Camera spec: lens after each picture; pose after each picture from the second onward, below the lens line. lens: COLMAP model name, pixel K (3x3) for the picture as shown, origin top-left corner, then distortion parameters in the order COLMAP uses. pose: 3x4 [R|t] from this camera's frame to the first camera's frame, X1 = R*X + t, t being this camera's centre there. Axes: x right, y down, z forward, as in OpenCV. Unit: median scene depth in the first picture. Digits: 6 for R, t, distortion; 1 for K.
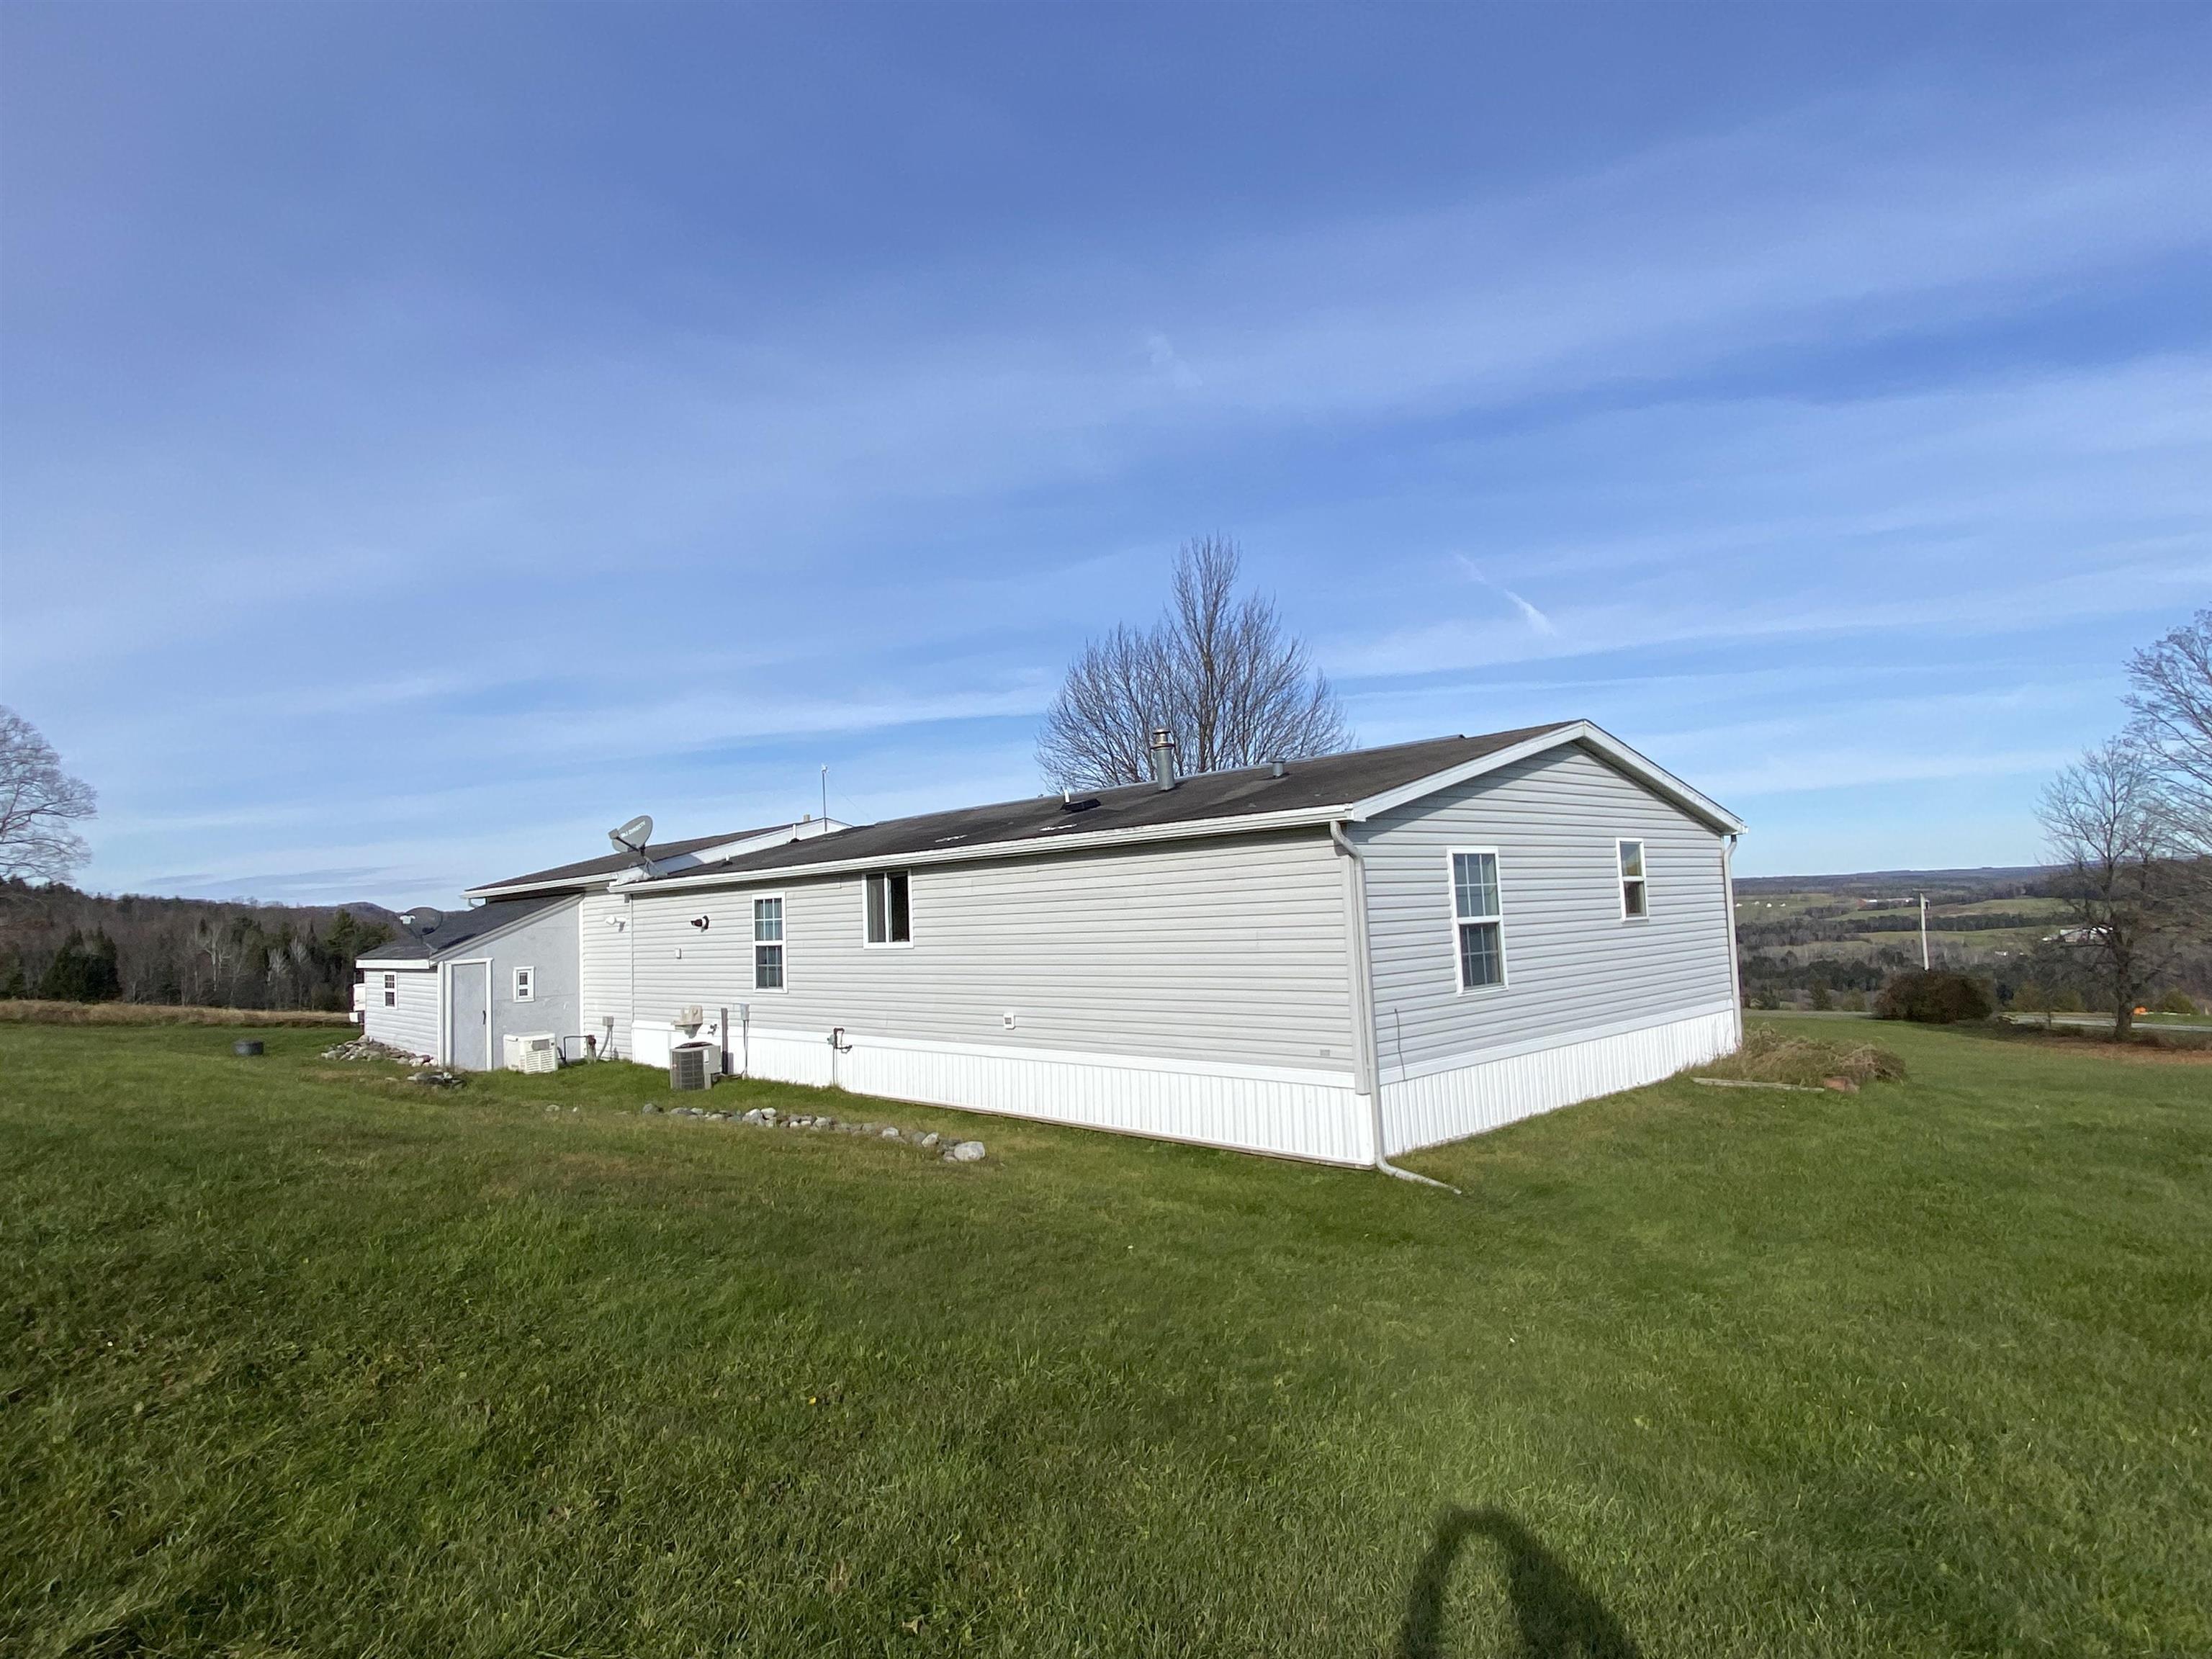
lens RADIAL K [[1228.8, 0, 1102.3], [0, 1228.8, 823.5], [0, 0, 1]] dist [0.002029, -0.009228]
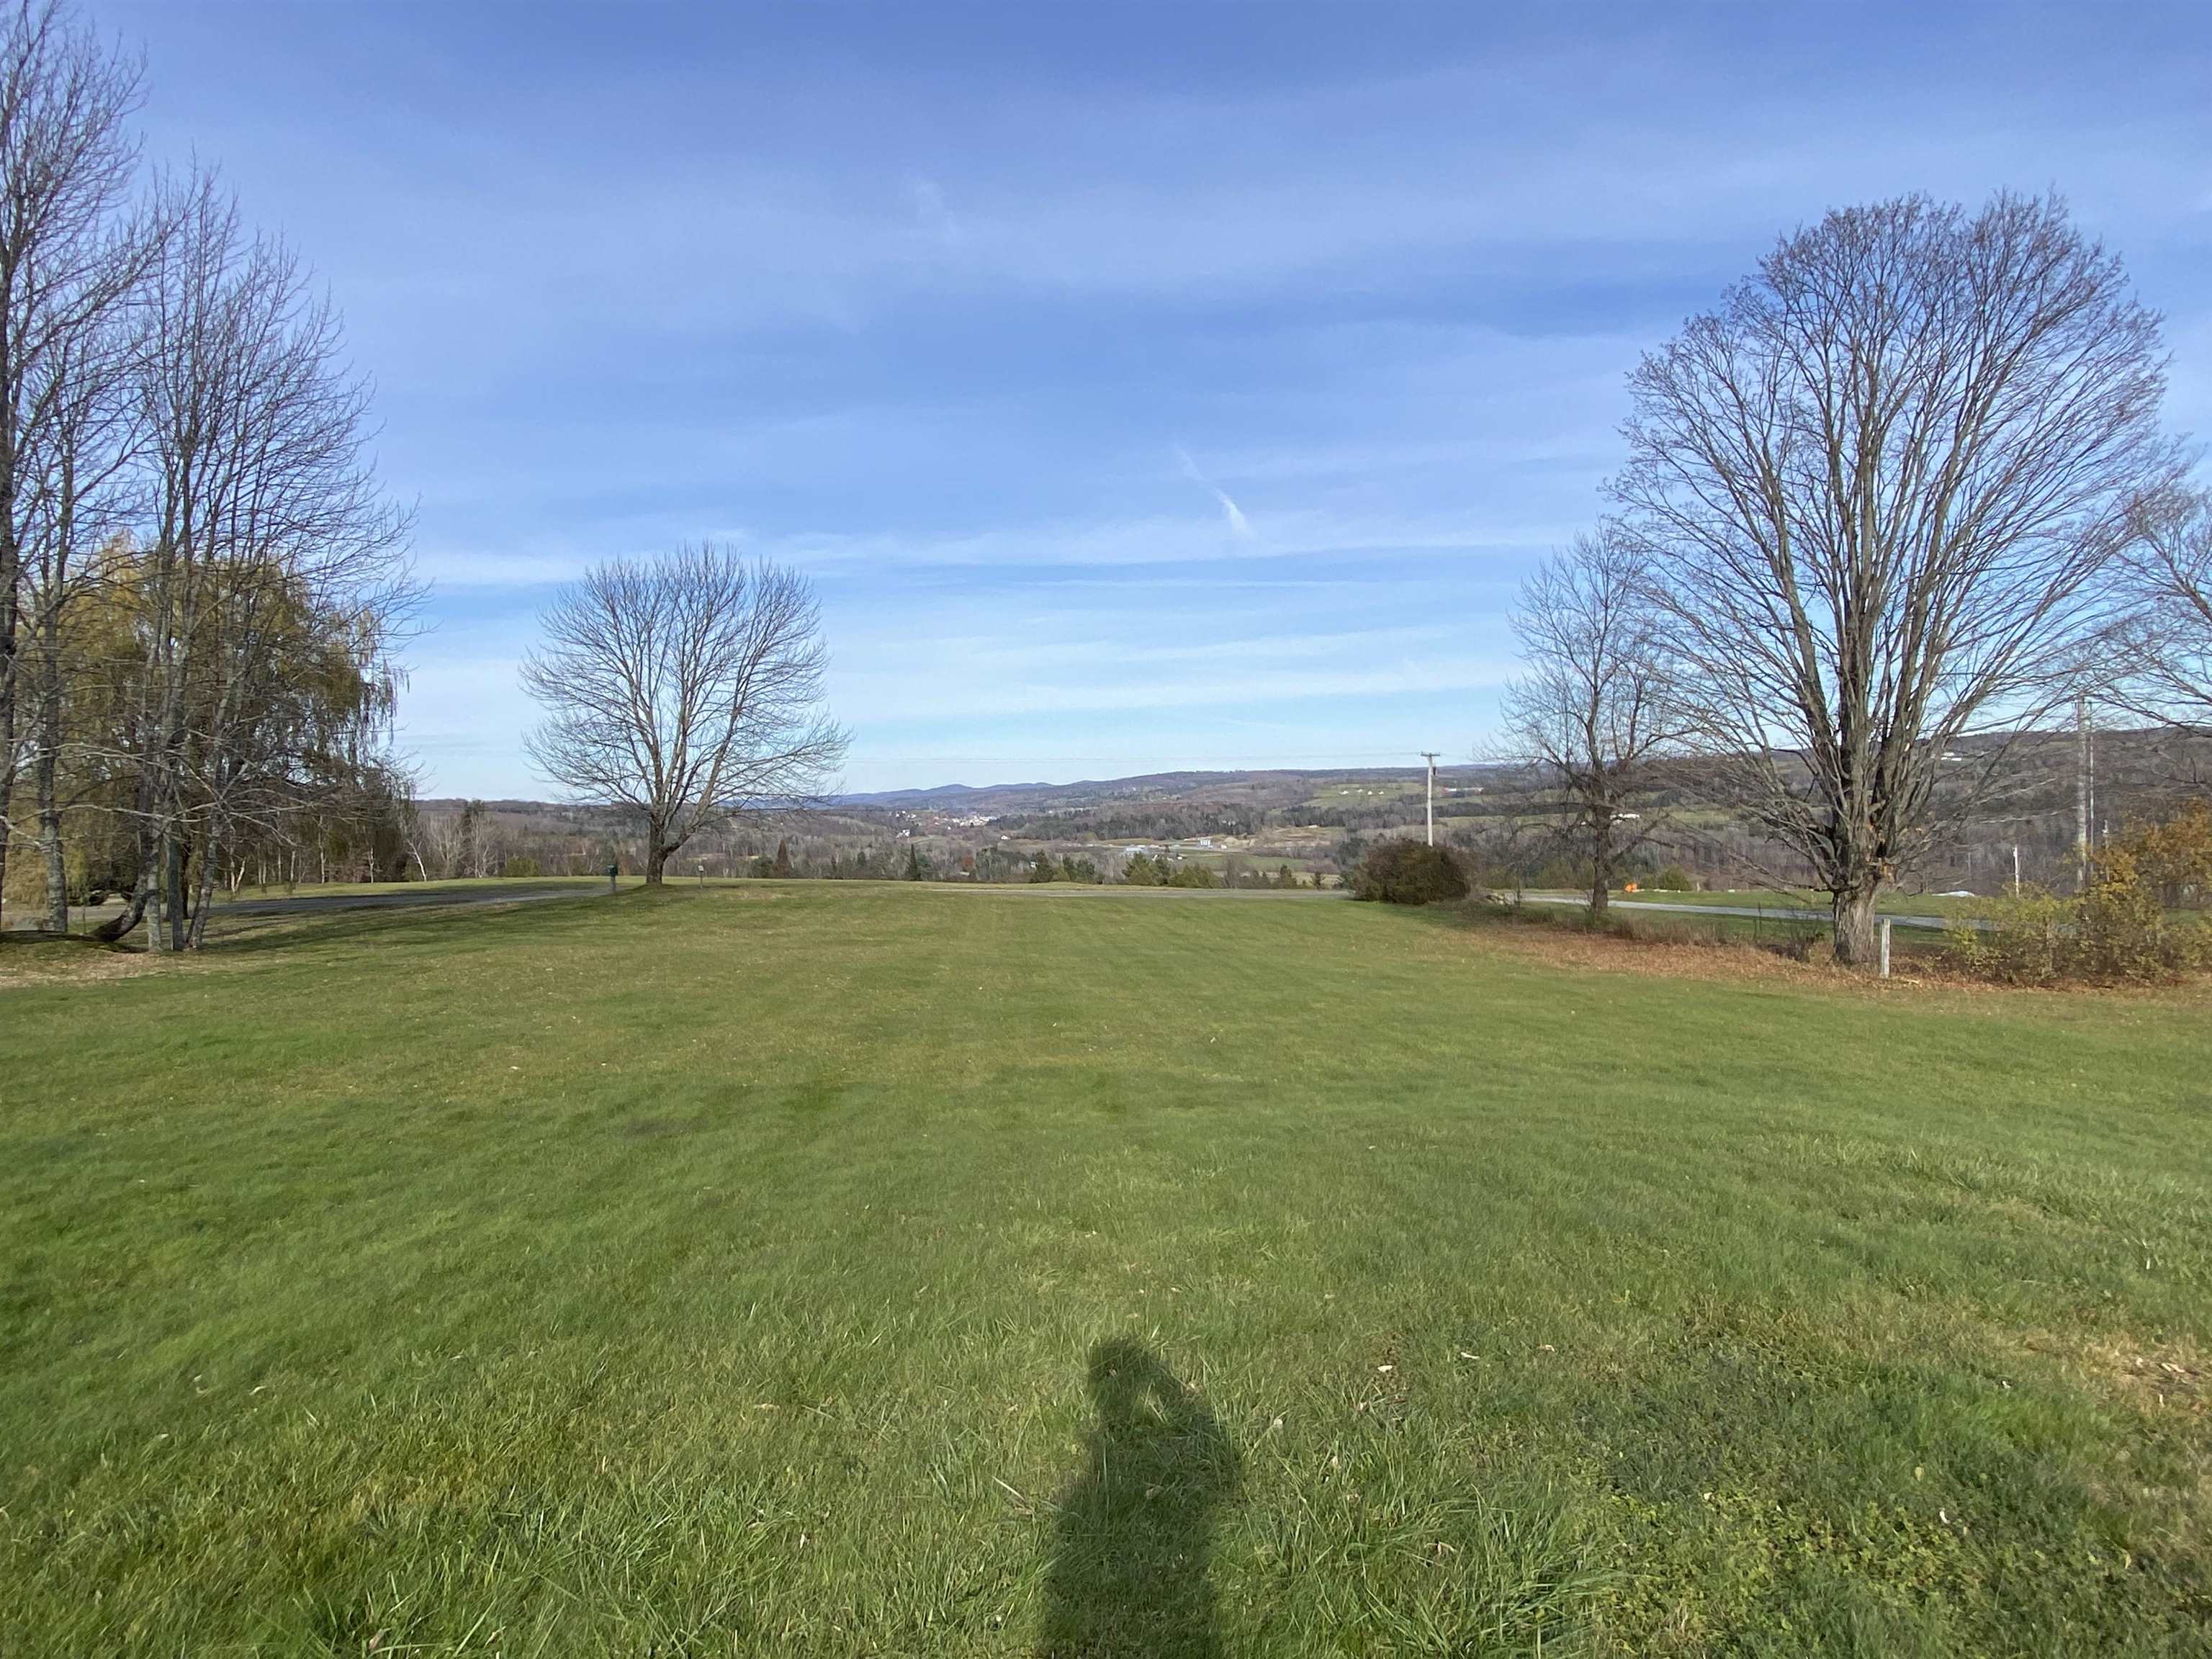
lens RADIAL K [[1228.8, 0, 1089.9], [0, 1228.8, 822.1], [0, 0, 1]] dist [0.002029, -0.009228]
pose [[0.964144, 0.005231, 0.265326, 0.301728], [-0.030286, 0.995443, 0.090426, 0.048865], [-0.263644, -0.095220, 0.959909, 0.330343]]
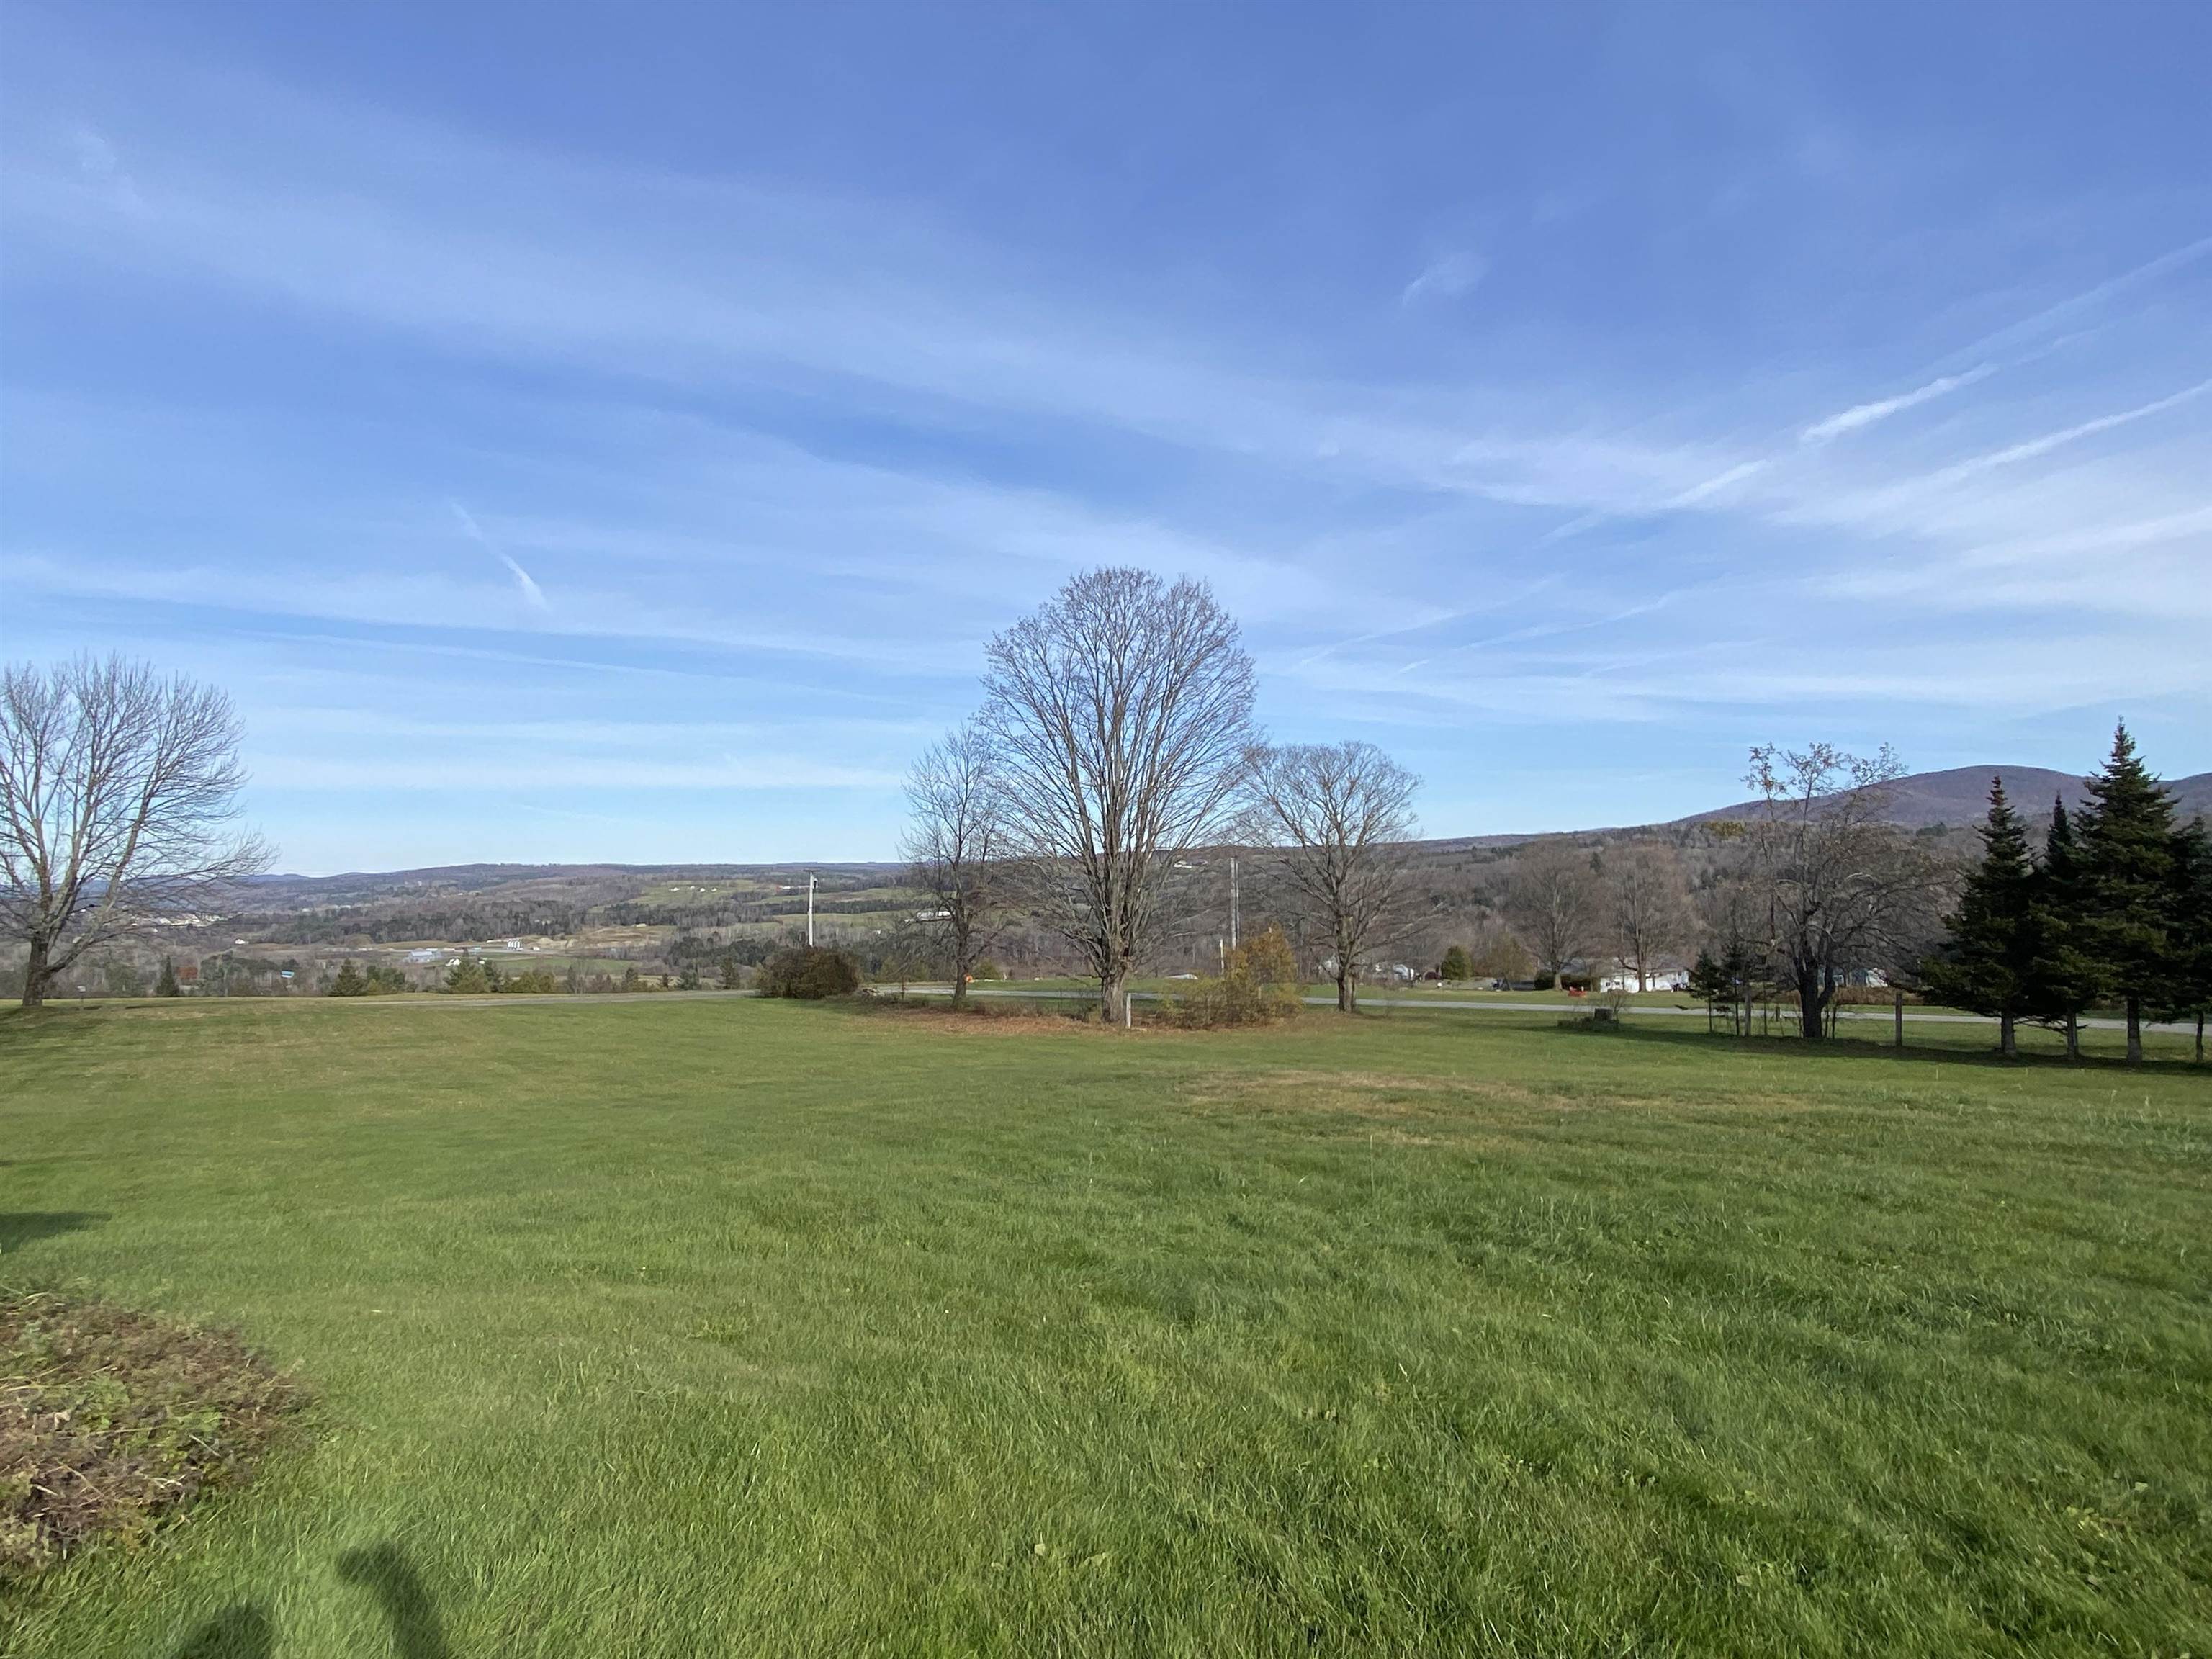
lens RADIAL K [[1228.8, 0, 1113.1], [0, 1228.8, 833.3], [0, 0, 1]] dist [0.002029, -0.009228]
pose [[0.682827, 0.050113, 0.728860, 0.131407], [-0.066490, 0.997767, -0.006310, 0.021441], [-0.727548, -0.044153, 0.684634, 0.167403]]
